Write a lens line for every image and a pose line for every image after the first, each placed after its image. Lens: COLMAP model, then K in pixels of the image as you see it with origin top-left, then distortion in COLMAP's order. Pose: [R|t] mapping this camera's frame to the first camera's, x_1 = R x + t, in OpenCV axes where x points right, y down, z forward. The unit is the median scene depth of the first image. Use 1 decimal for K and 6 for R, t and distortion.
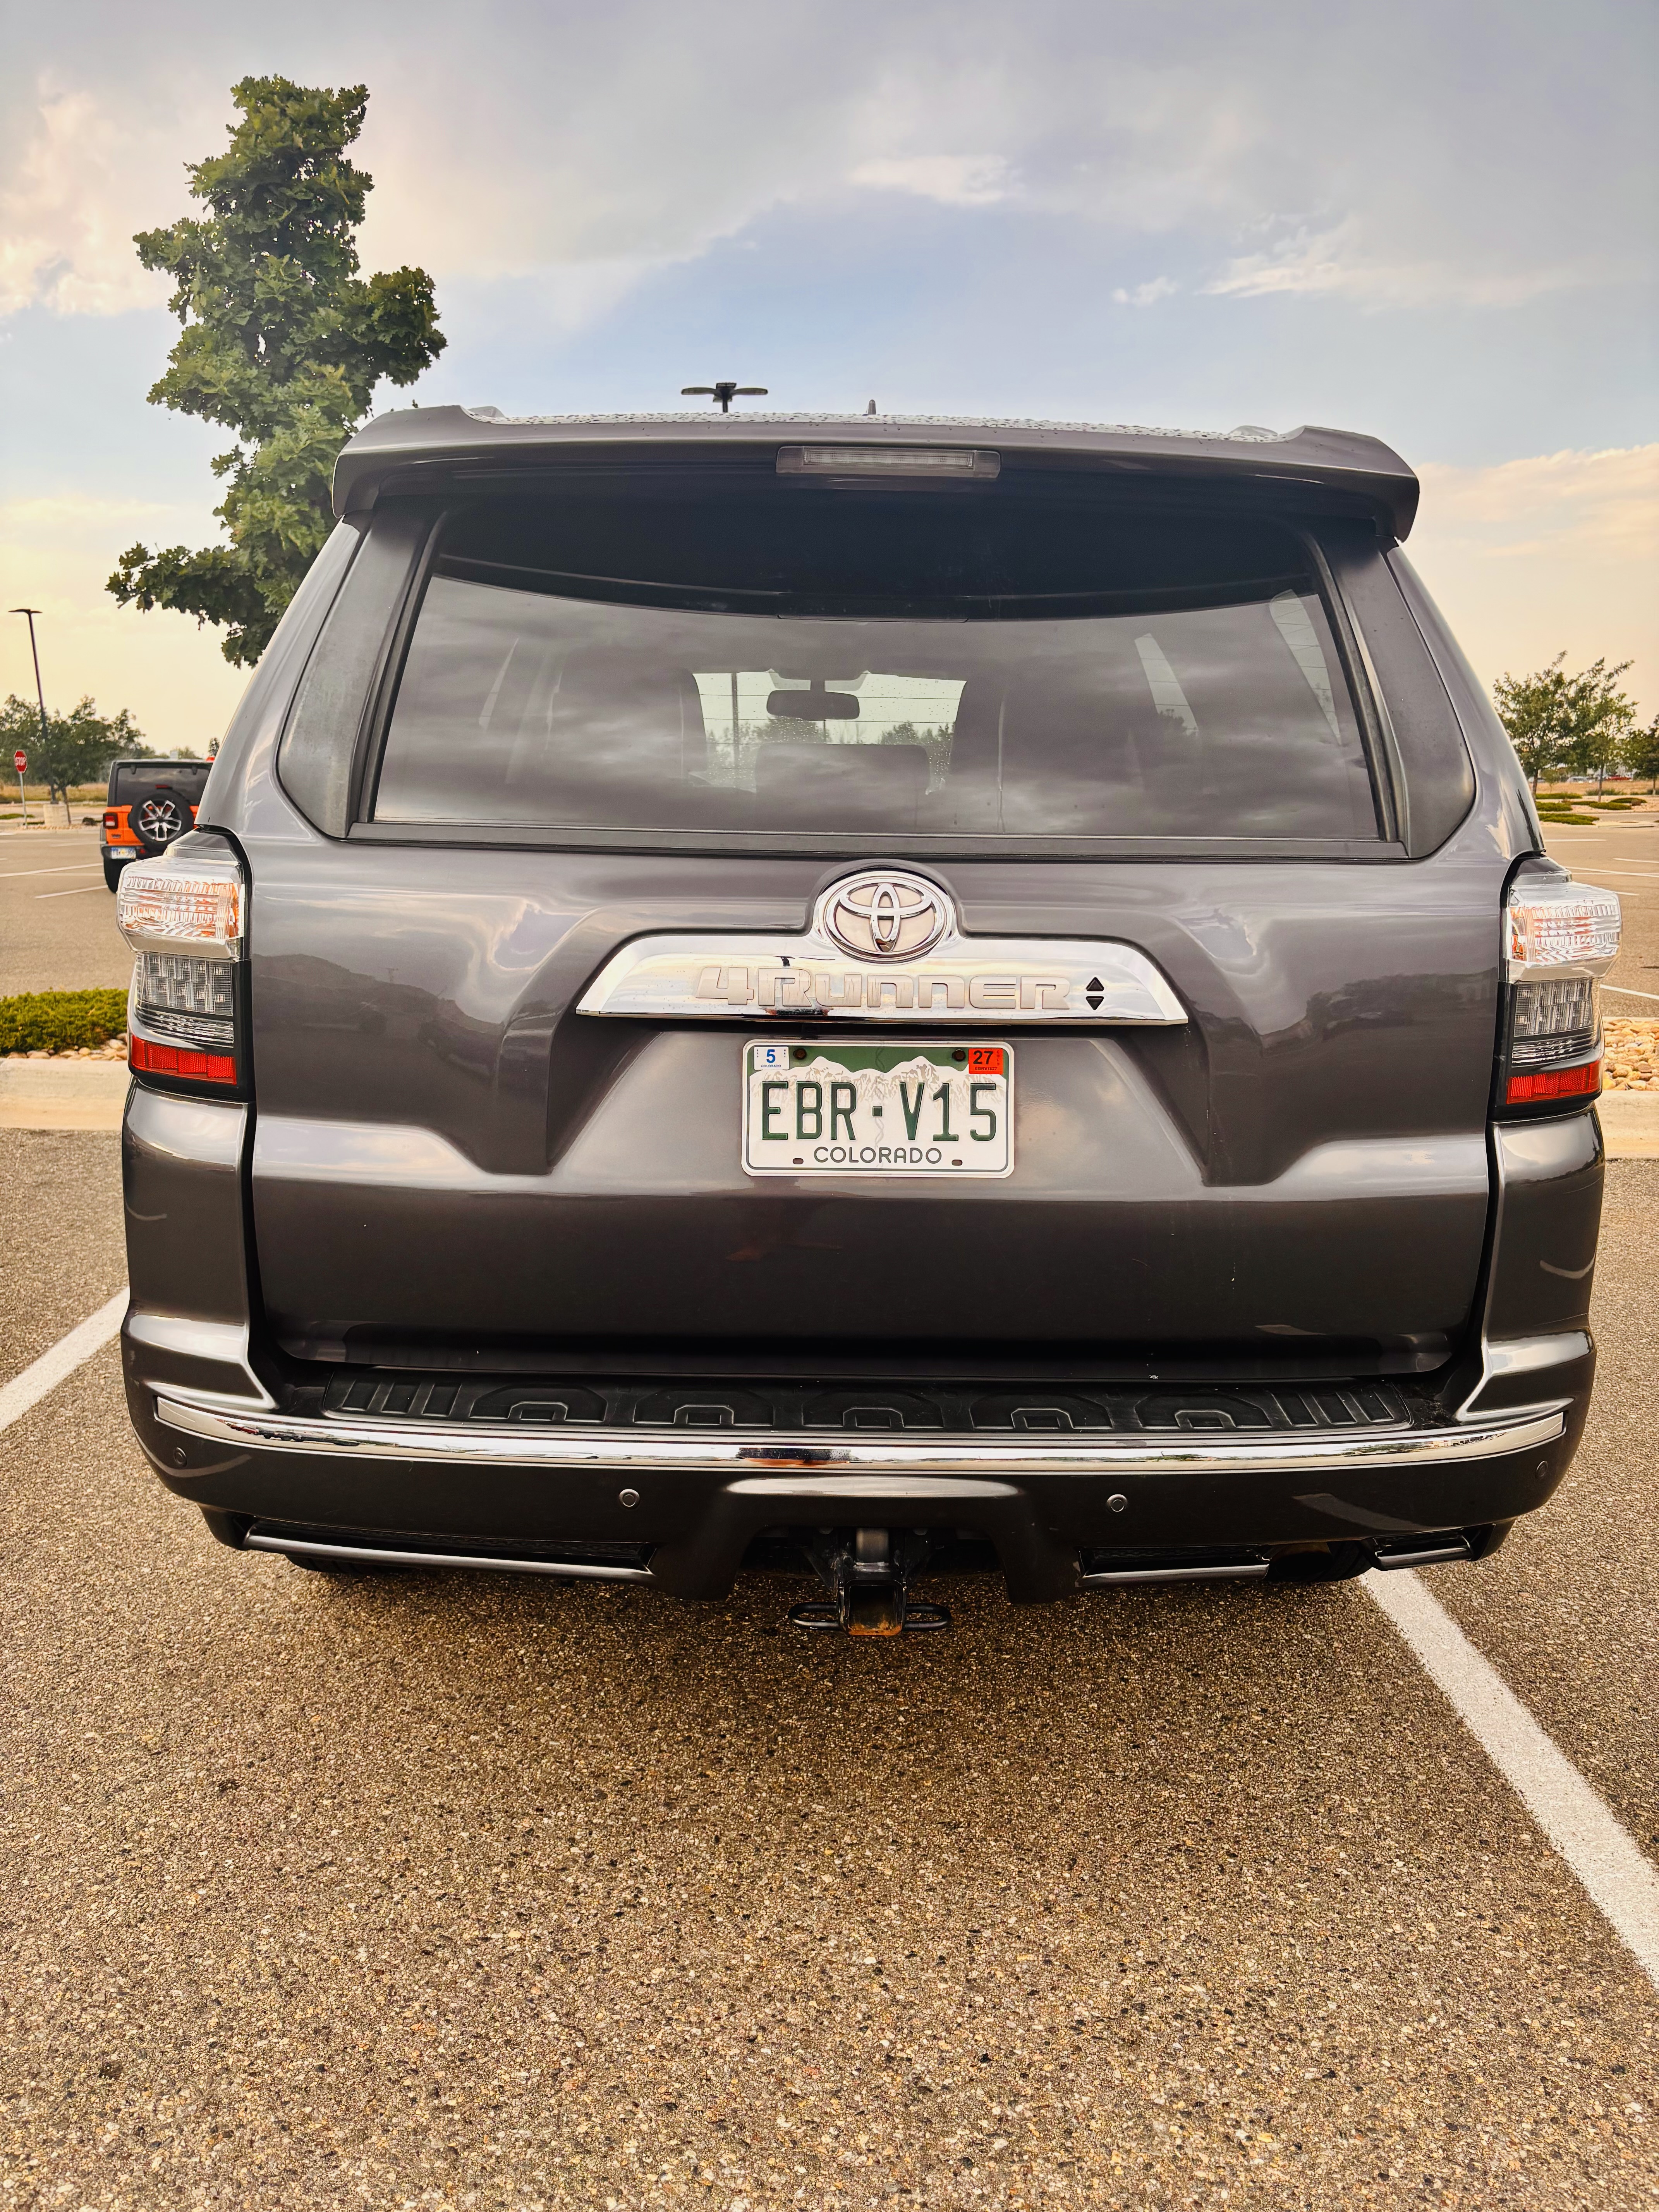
lens RADIAL K [[1720.2, 0, 827.9], [0, 1720.2, 1068.3], [0, 0, 1]] dist [0.013775, 0.004999]
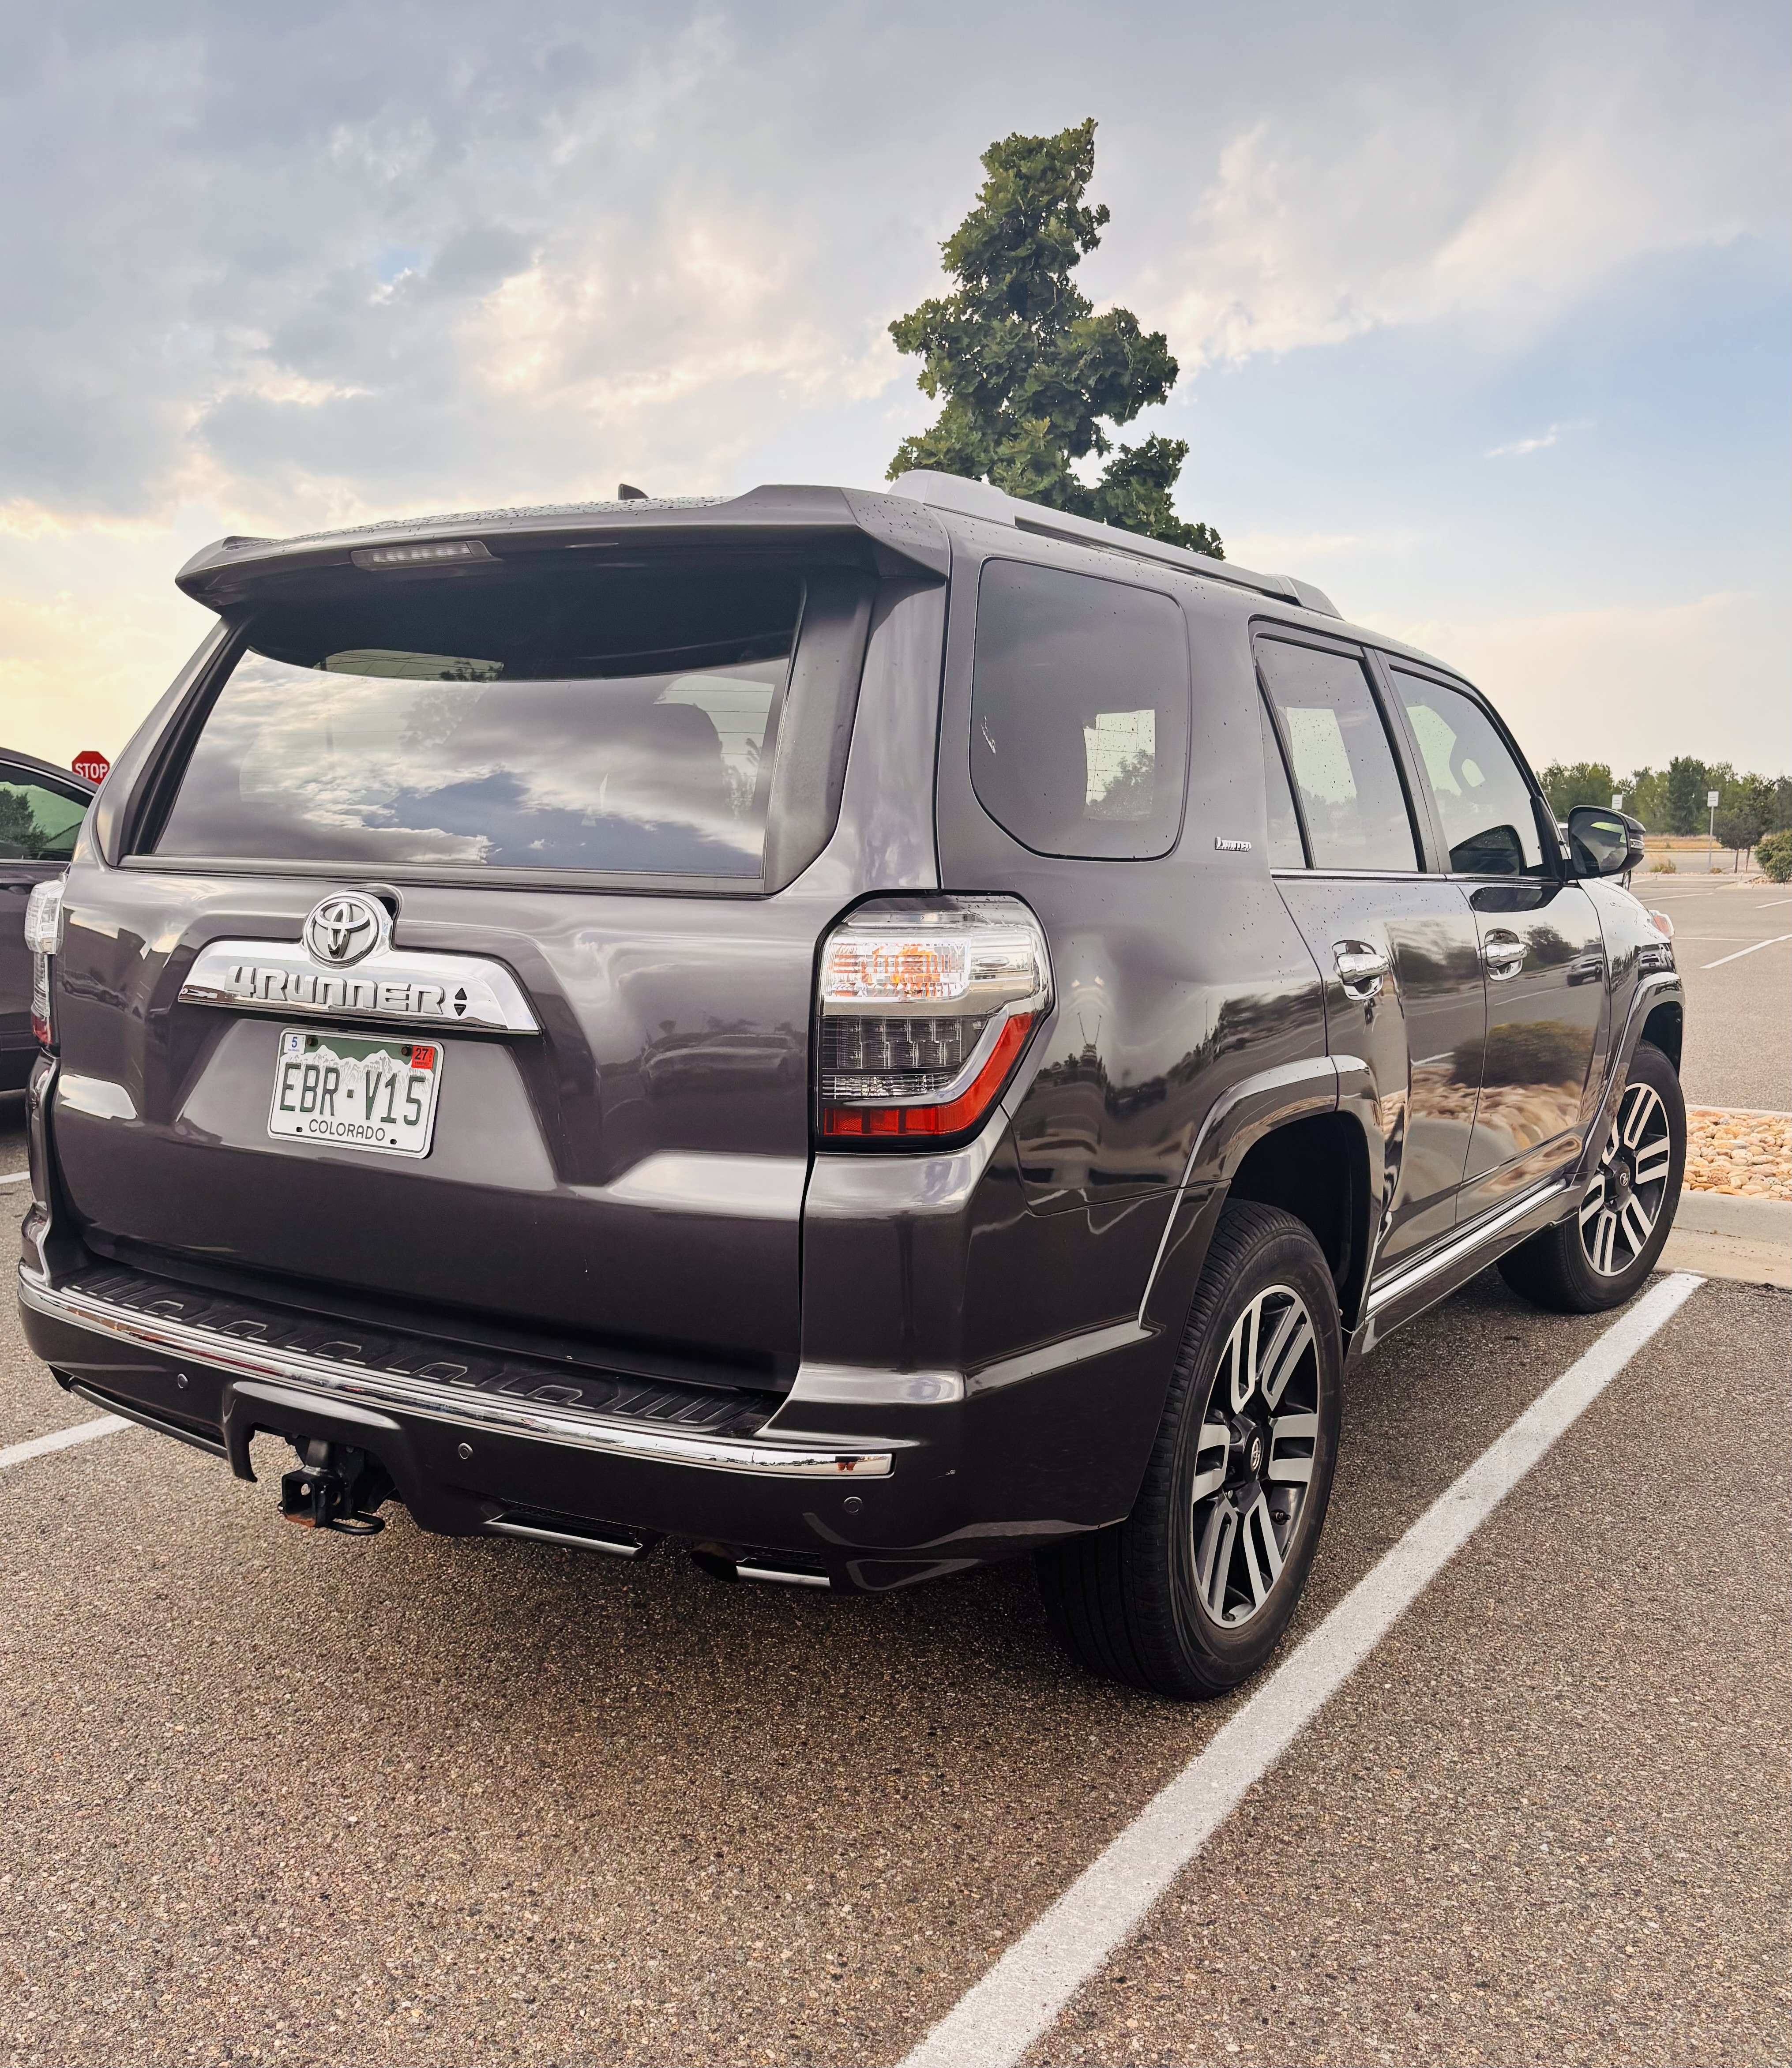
lens RADIAL K [[1939.3, 0, 894.0], [0, 1939.3, 1129.6], [0, 0, 1]] dist [0.016868, -0.007217]
pose [[0.832778, 0.079446, -0.547876, 1.060635], [-0.087234, 0.996117, 0.011847, 0.001306], [0.546690, 0.037927, 0.836475, 0.079974]]
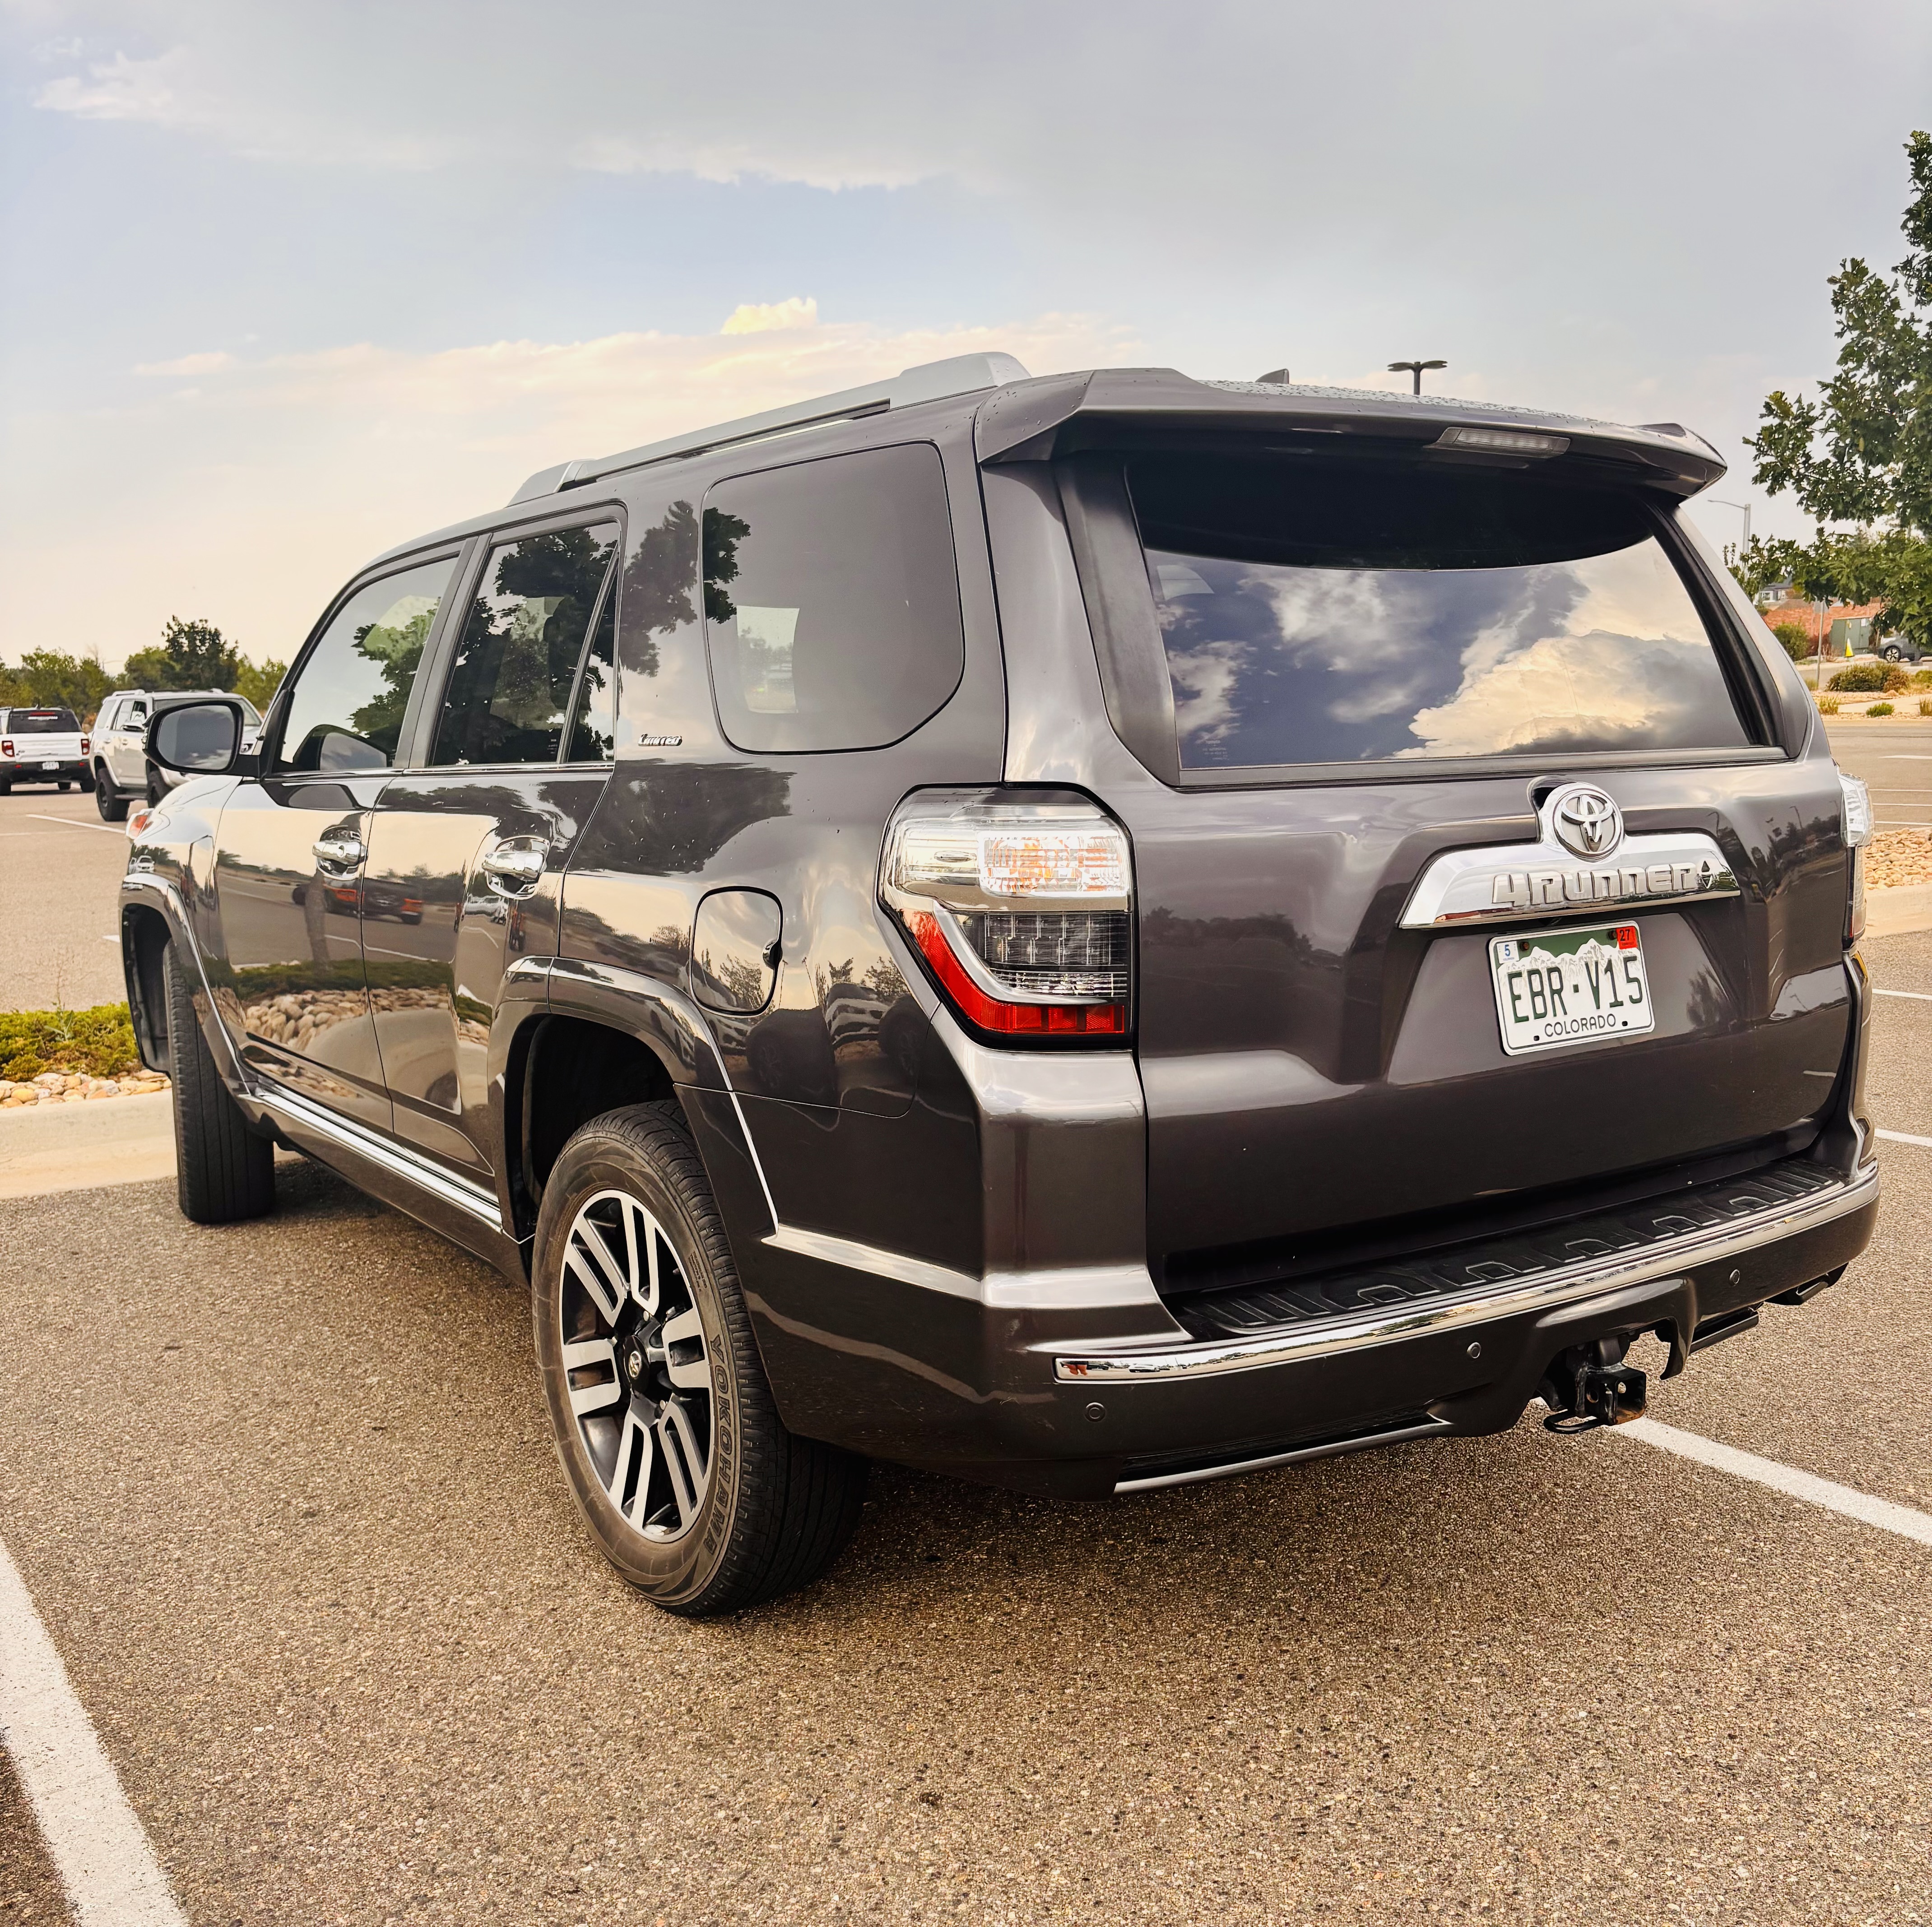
lens RADIAL K [[1993.2, 0, 967.0], [0, 1993.2, 1064.9], [0, 0, 1]] dist [0.024402, 0.011648]
pose [[0.838303, -0.127626, 0.530056, -1.034458], [0.121080, 0.991518, 0.047243, -0.037504], [-0.531589, 0.024576, 0.846646, 0.061190]]
